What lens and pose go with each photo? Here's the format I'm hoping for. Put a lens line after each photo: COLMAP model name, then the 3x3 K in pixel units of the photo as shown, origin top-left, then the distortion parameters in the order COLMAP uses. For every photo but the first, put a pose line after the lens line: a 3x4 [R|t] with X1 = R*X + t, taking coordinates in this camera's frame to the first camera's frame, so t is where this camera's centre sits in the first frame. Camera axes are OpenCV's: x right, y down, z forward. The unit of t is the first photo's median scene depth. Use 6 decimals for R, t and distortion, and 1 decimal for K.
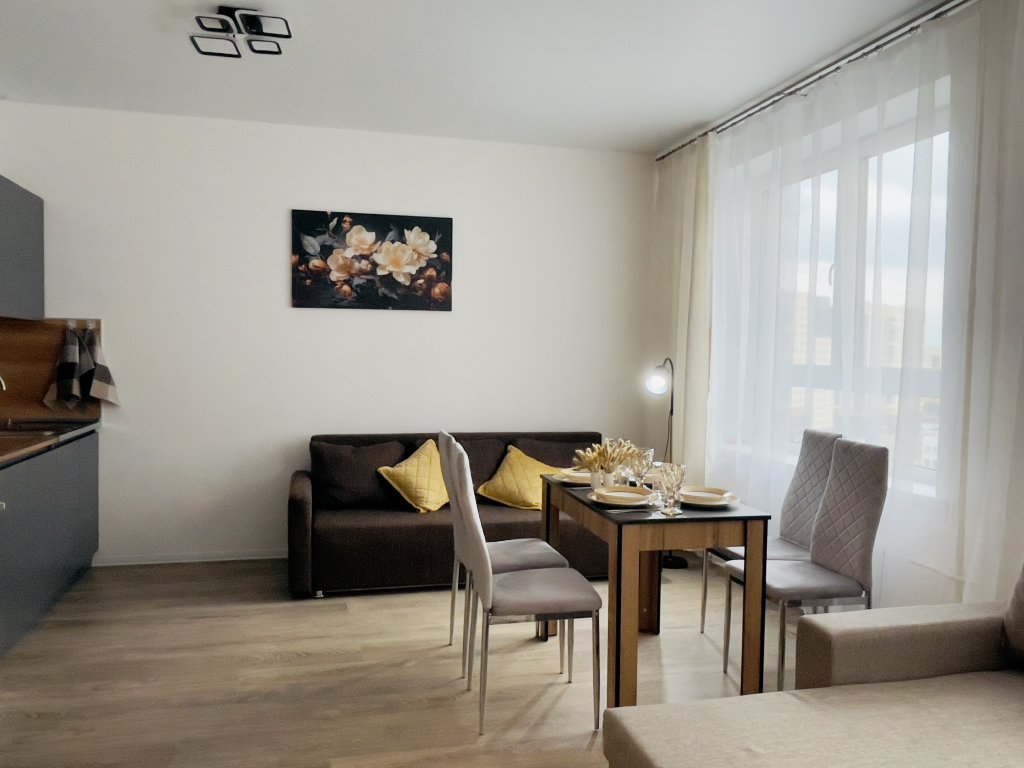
lens RADIAL K [[762.8, 0, 511.7], [0, 762.8, 380.3], [0, 0, 1]] dist [0.029281, -0.051505]
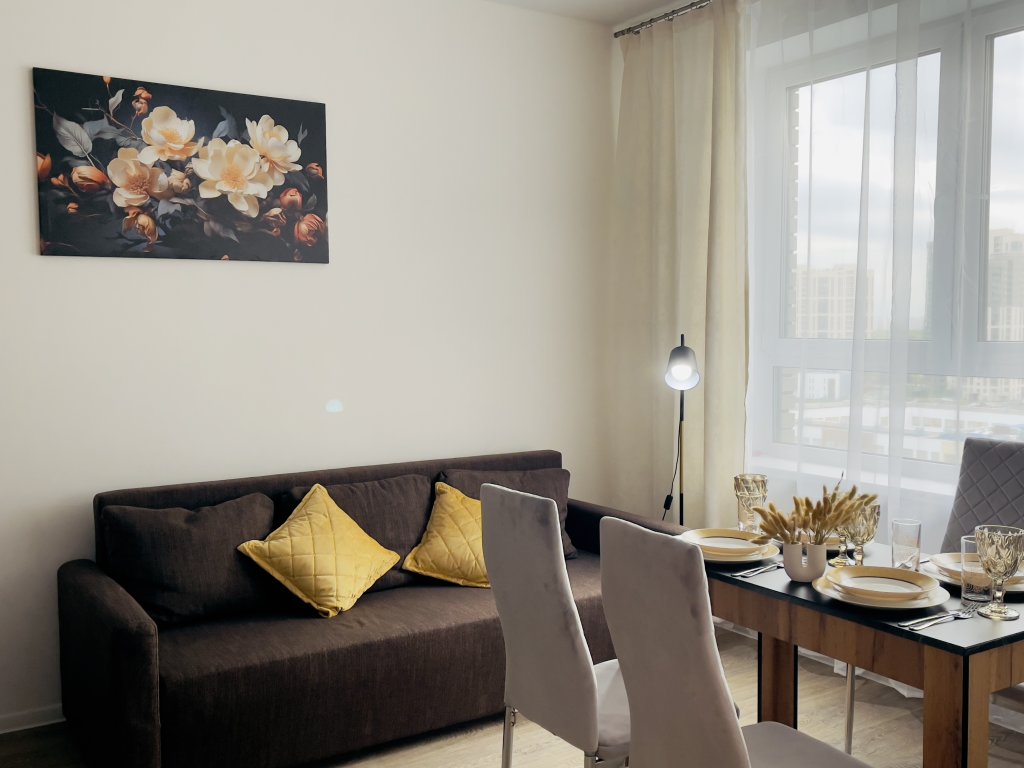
lens RADIAL K [[951.8, 0, 511.0], [0, 951.8, 389.0], [0, 0, 1]] dist [0.006793, 0.000000]
pose [[0.946181, -0.042961, 0.320774, -0.191895], [0.033869, 0.998852, 0.033871, -0.014023], [-0.321861, -0.021183, 0.946550, 0.263902]]
